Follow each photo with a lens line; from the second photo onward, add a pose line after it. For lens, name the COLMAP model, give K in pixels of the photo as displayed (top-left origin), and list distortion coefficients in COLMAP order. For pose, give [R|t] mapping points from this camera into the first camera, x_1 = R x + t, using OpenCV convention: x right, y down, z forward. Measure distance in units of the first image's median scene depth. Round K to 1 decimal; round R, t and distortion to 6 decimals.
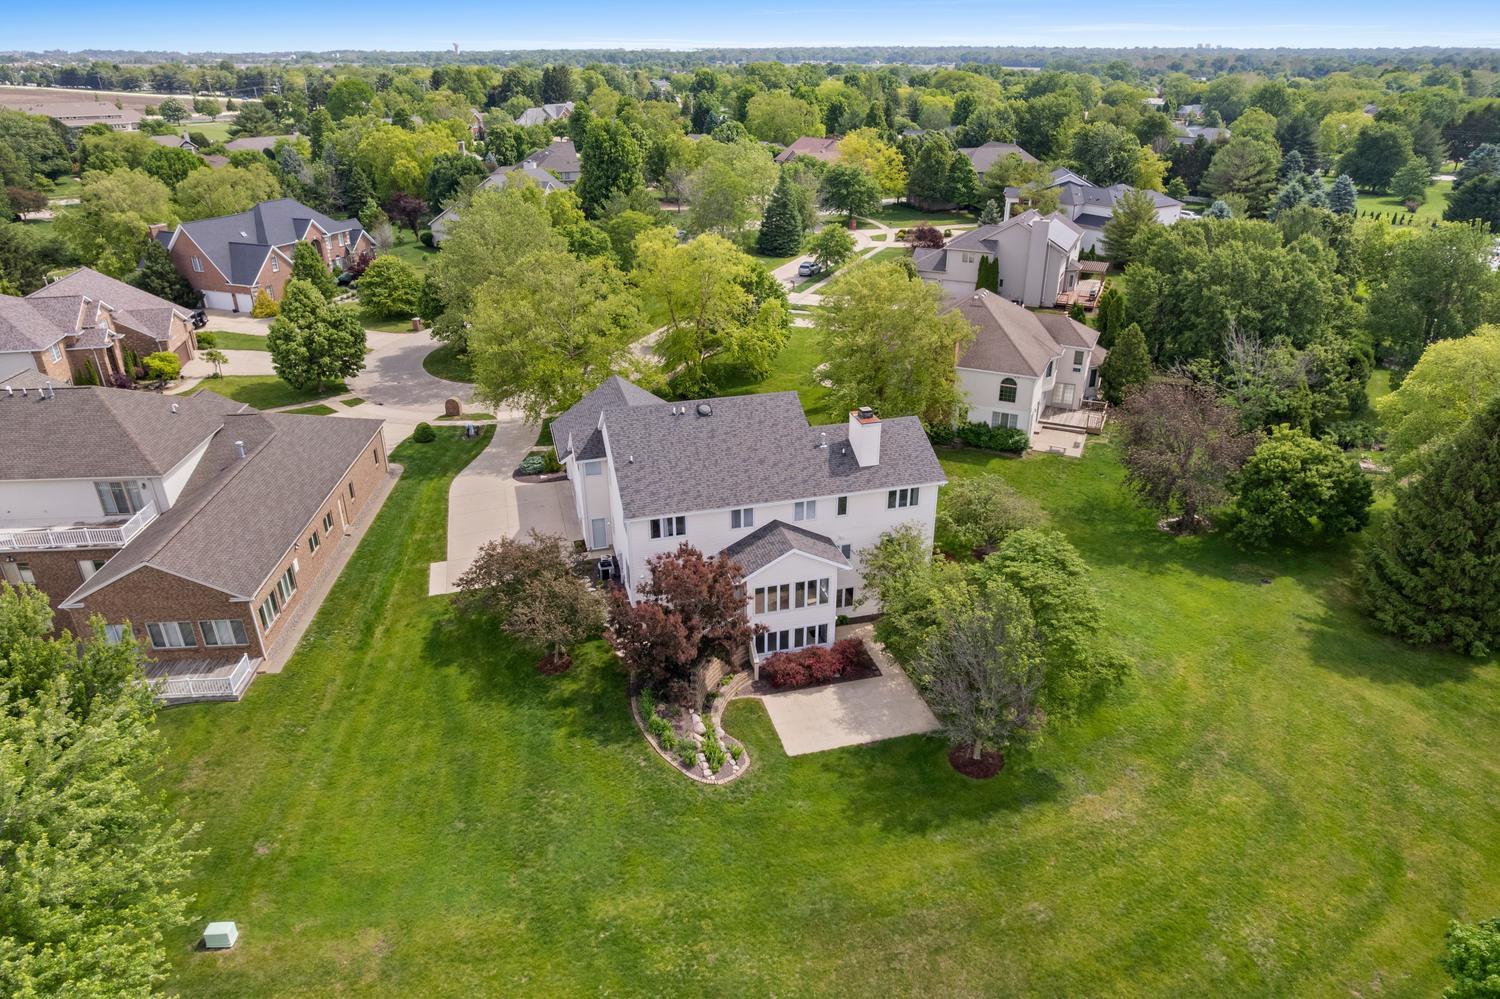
lens RADIAL K [[953.5, 0, 753.0], [0, 953.5, 526.8], [0, 0, 1]] dist [-0.079806, 0.072532]
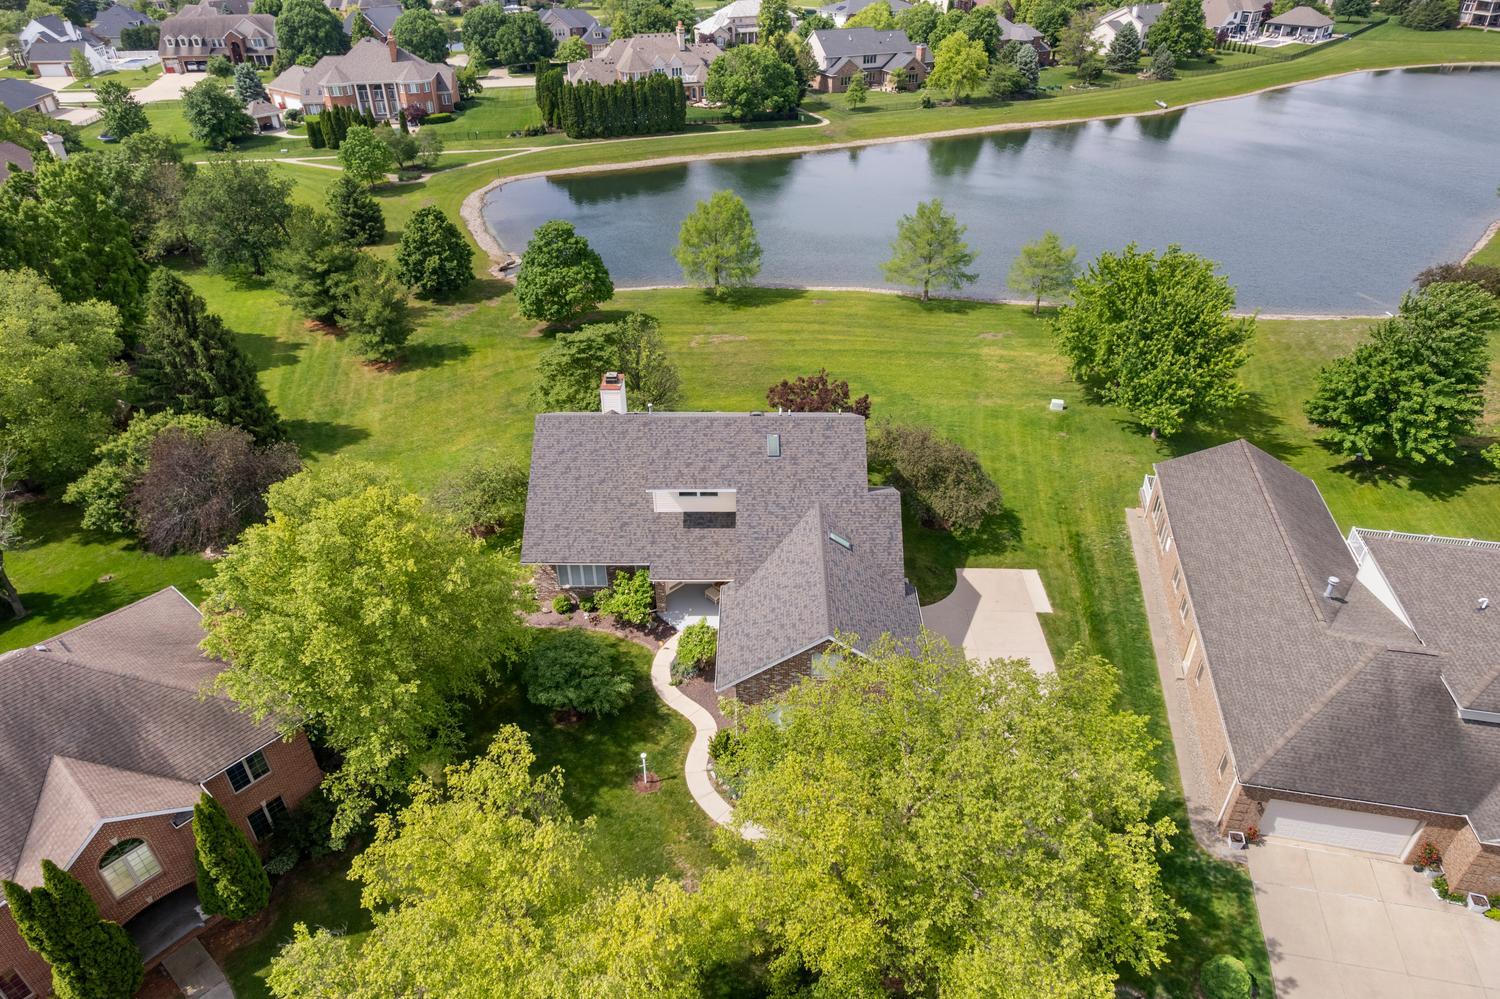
lens RADIAL K [[953.5, 0, 753.0], [0, 953.5, 526.8], [0, 0, 1]] dist [-0.079806, 0.072532]
pose [[-0.962099, -0.147952, 0.229075, -0.176246], [0.132284, 0.481361, 0.866483, -0.558062], [-0.238466, 0.863945, -0.443545, 0.950009]]
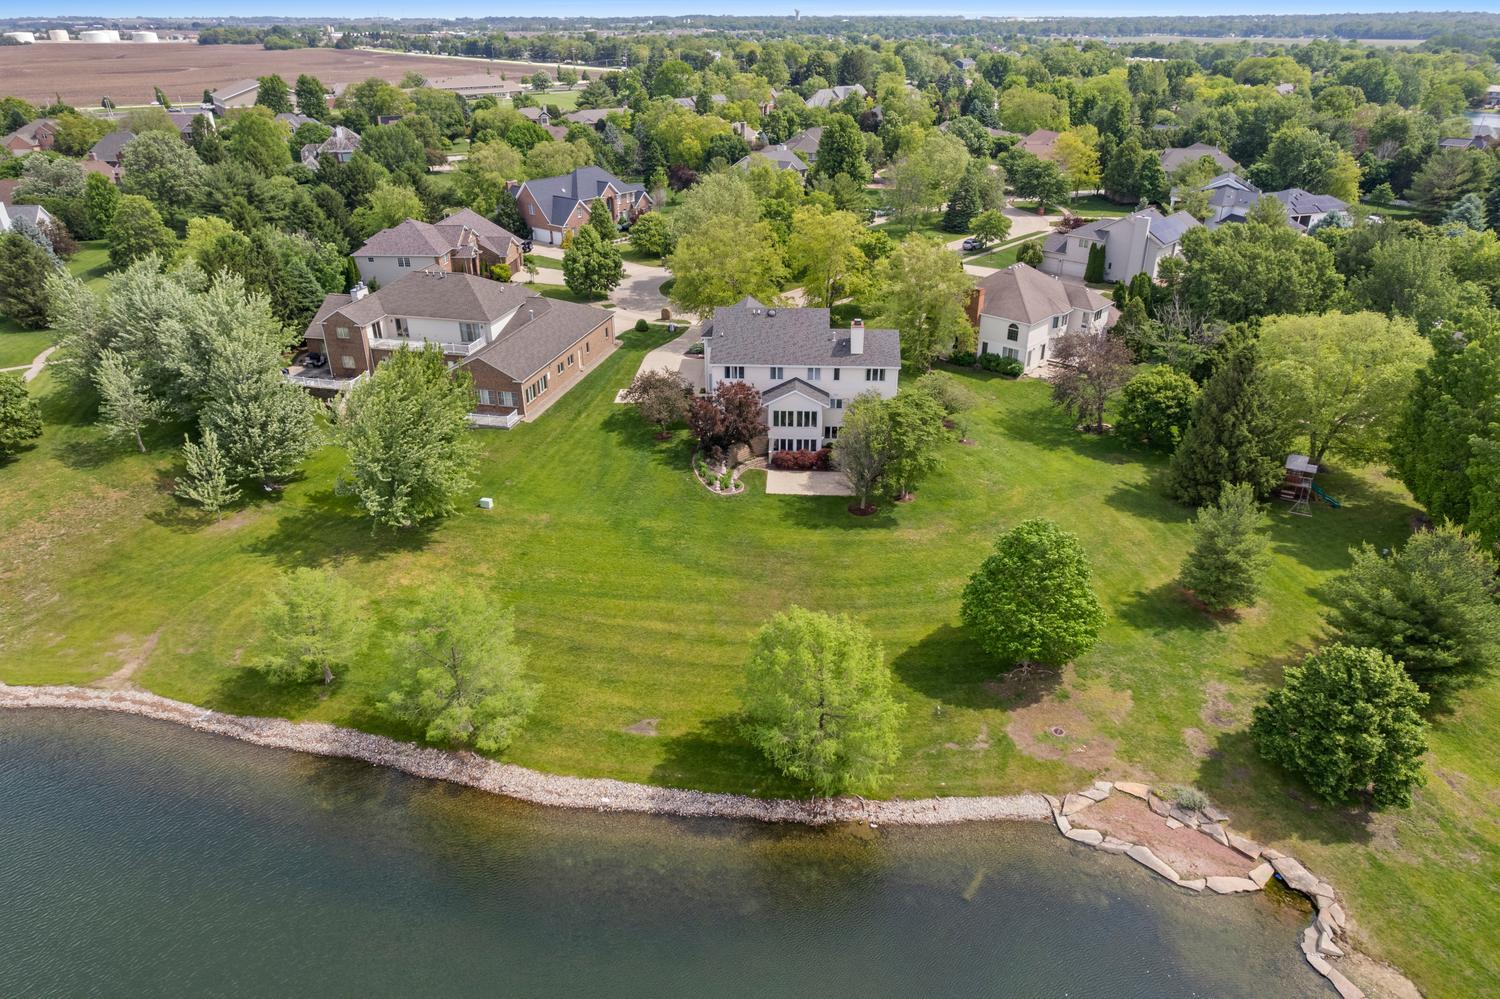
lens RADIAL K [[953.5, 0, 753.0], [0, 953.5, 526.8], [0, 0, 1]] dist [-0.079806, 0.072532]
pose [[0.948915, 0.151261, -0.276911, 0.285682], [-0.142870, 0.988460, 0.050357, 0.113468], [0.281332, -0.008222, 0.959575, -0.425924]]
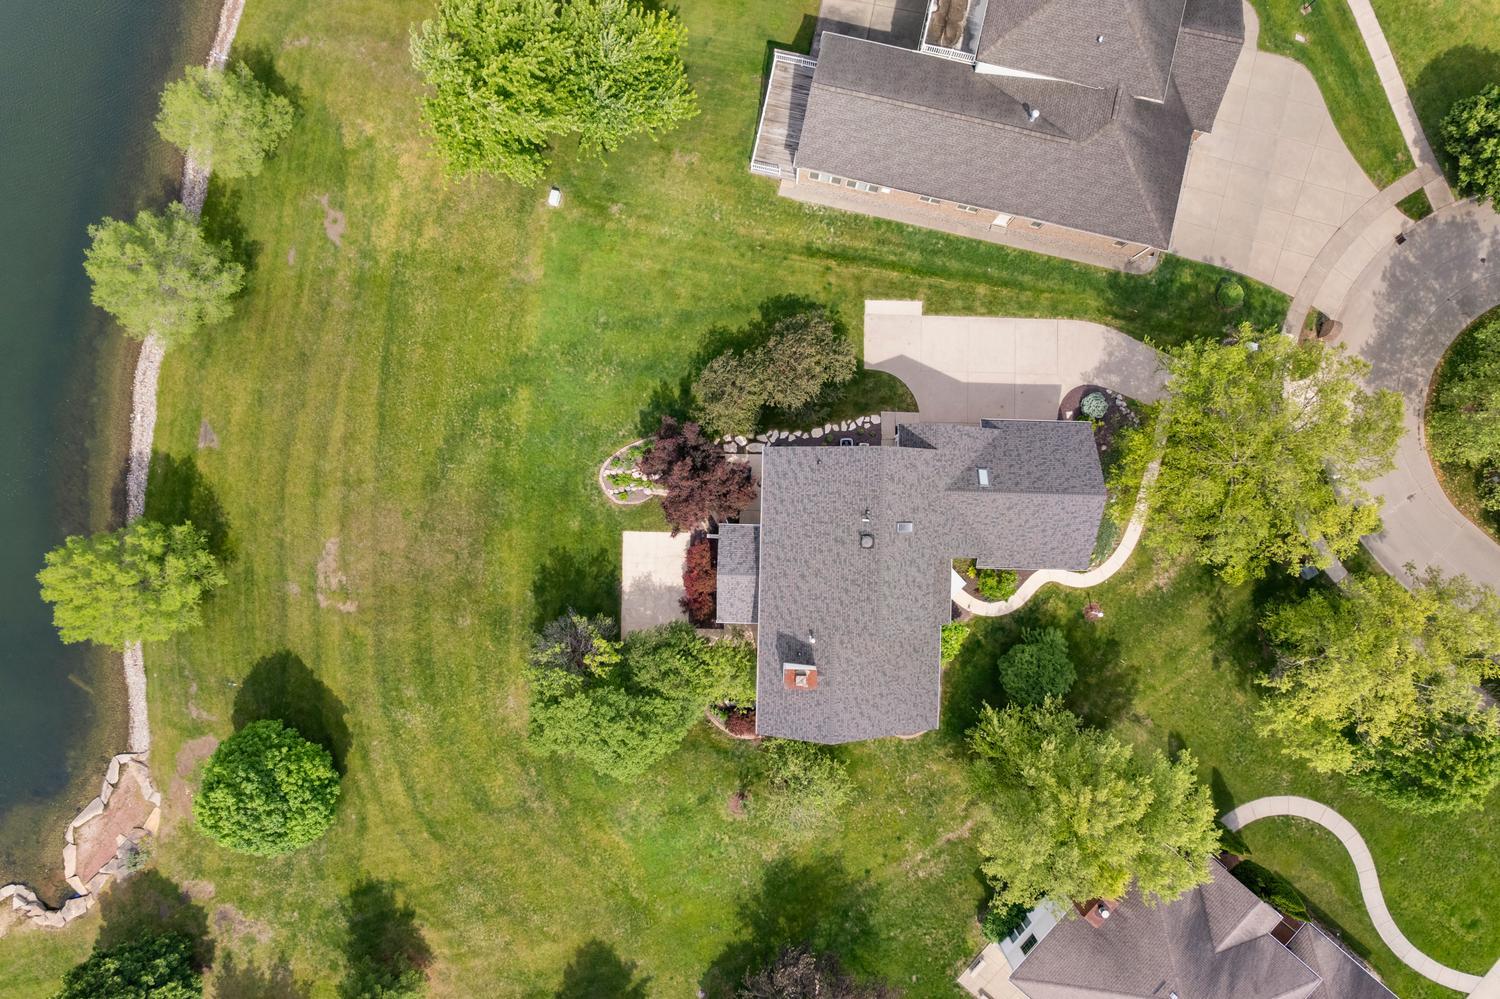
lens RADIAL K [[953.5, 0, 753.0], [0, 953.5, 526.8], [0, 0, 1]] dist [-0.079806, 0.072532]
pose [[-0.288883, 0.957328, 0.008389, -0.022161], [-0.426578, -0.136559, 0.894082, -0.630022], [0.857075, 0.254707, 0.447825, 0.262289]]
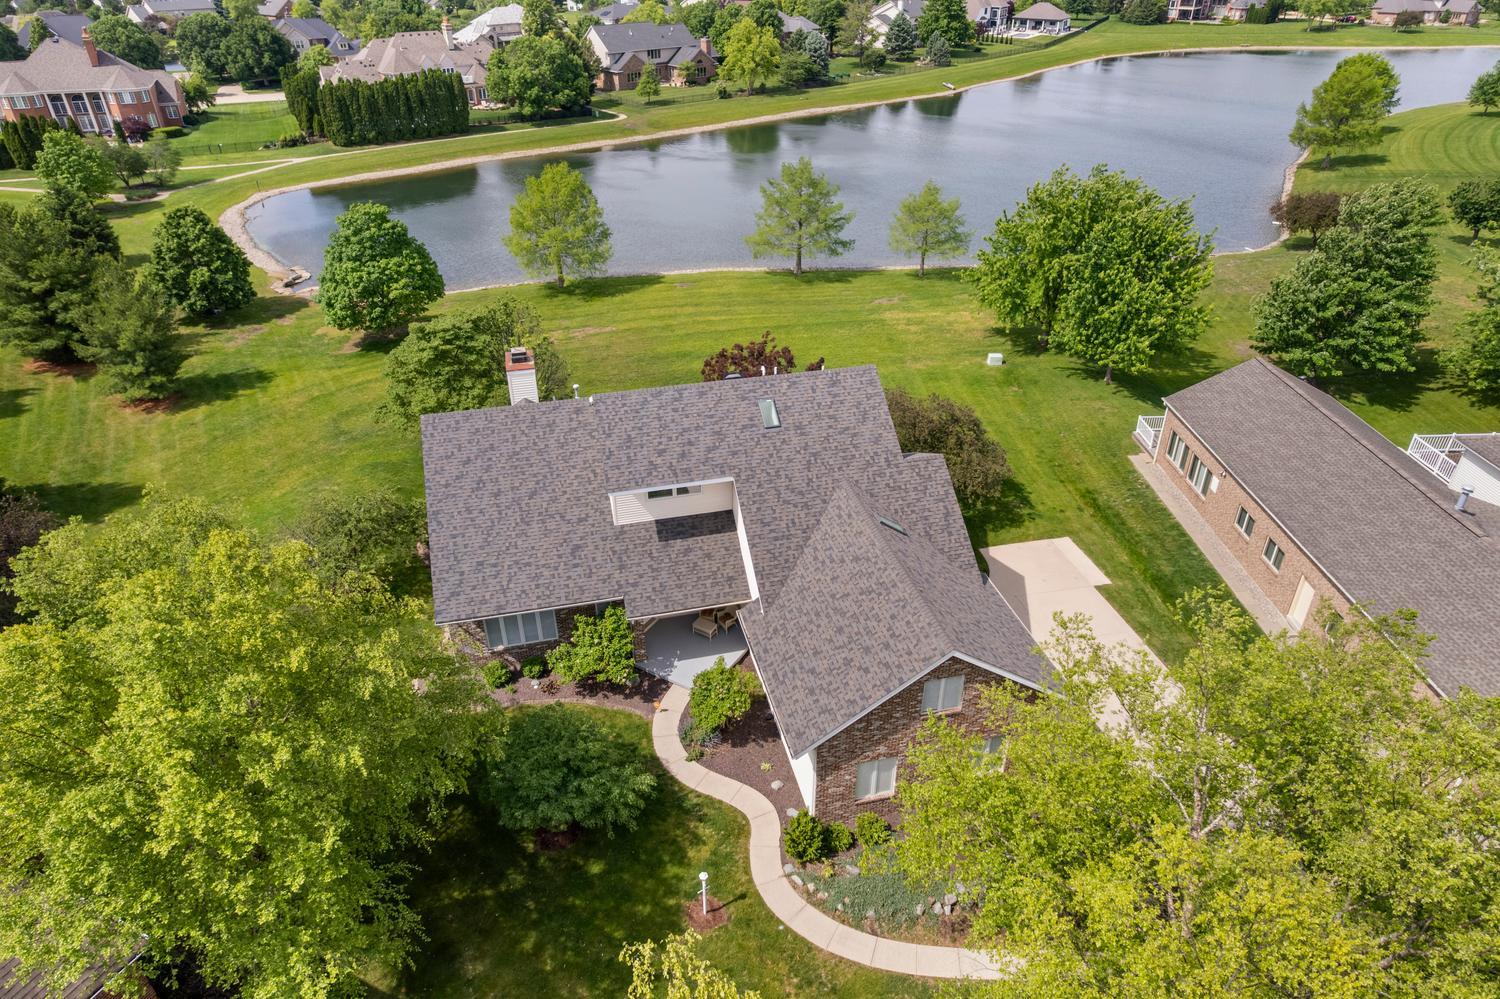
lens RADIAL K [[953.5, 0, 753.0], [0, 953.5, 526.8], [0, 0, 1]] dist [-0.079806, 0.072532]
pose [[-0.999684, -0.005698, 0.024479, -0.052692], [0.018397, 0.497699, 0.867155, -0.426367], [-0.017124, 0.867331, -0.497437, 0.905766]]
